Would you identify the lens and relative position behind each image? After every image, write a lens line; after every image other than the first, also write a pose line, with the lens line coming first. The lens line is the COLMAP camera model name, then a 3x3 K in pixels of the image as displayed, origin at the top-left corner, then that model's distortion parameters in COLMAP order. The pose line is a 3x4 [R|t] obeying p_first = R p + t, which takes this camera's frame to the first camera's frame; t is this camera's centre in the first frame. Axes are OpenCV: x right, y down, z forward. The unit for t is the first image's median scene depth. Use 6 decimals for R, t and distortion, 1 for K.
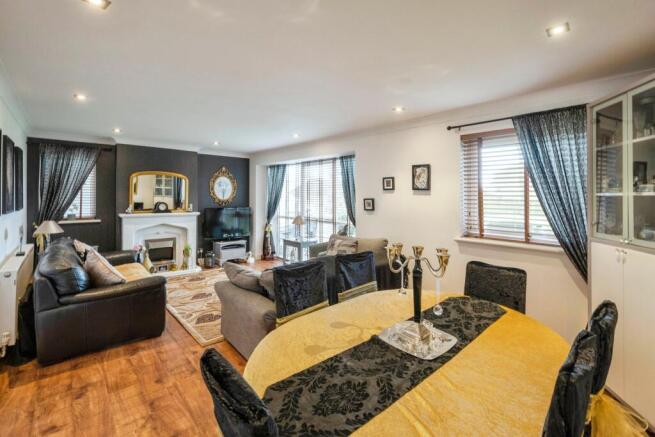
lens RADIAL K [[262.8, 0, 328.3], [0, 262.8, 213.6], [0, 0, 1]] dist [0.001021, 0.000164]
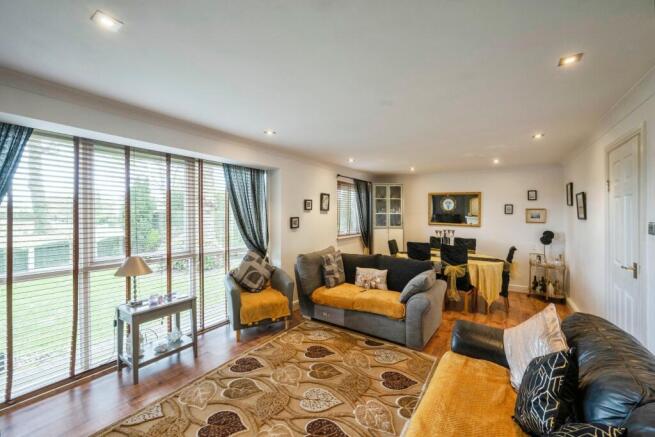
lens RADIAL K [[262.8, 0, 328.3], [0, 262.8, 213.6], [0, 0, 1]] dist [0.001021, 0.000164]
pose [[-0.175441, -0.004902, 0.984478, -1.053036], [0.065262, 0.997730, 0.016598, -0.090041], [-0.982324, 0.067161, -0.174723, 1.172876]]
